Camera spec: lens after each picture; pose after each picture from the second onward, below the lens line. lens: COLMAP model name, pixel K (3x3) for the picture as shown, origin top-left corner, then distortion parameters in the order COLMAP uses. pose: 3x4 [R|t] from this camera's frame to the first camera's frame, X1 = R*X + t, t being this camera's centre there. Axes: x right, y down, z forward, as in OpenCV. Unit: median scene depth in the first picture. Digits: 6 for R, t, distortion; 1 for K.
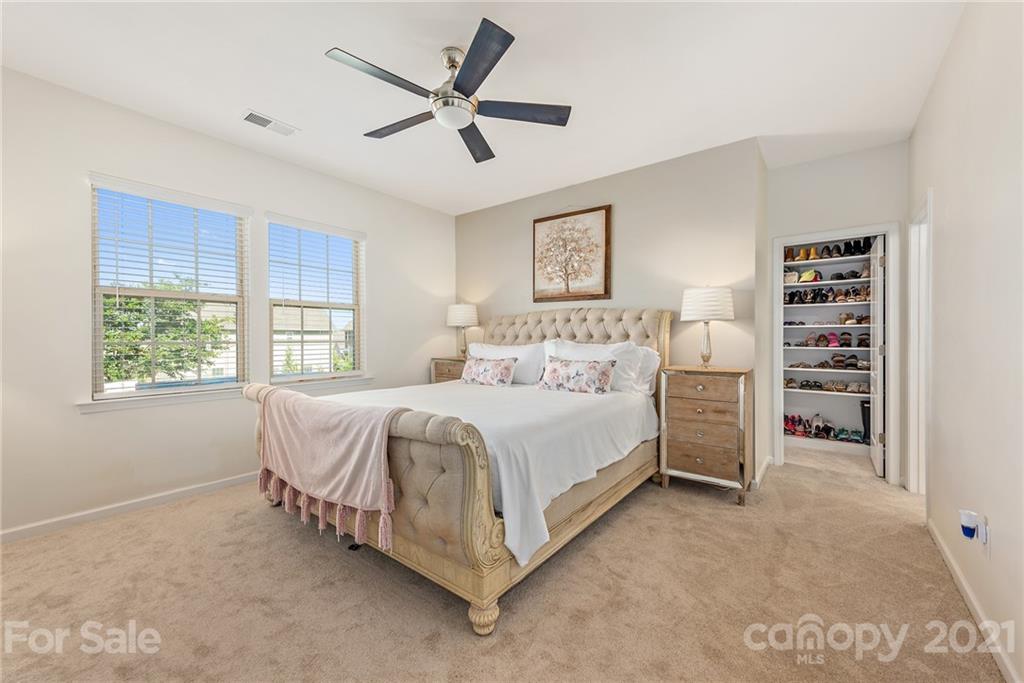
lens RADIAL K [[397.3, 0, 518.0], [0, 397.3, 340.3], [0, 0, 1]] dist [0.007204, -0.001148]
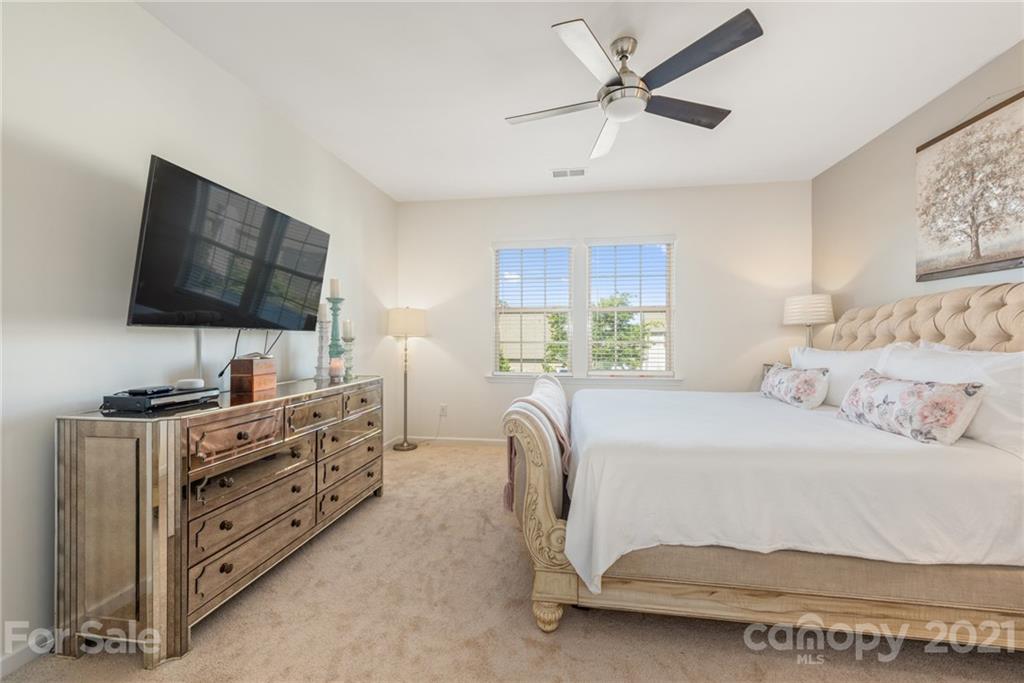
lens RADIAL K [[397.3, 0, 517.2], [0, 397.3, 339.9], [0, 0, 1]] dist [0.007204, -0.001148]
pose [[0.485842, 0.003534, -0.874039, 0.306107], [-0.005652, 0.999984, 0.000902, -0.002927], [0.874028, 0.004502, 0.485854, 0.172498]]
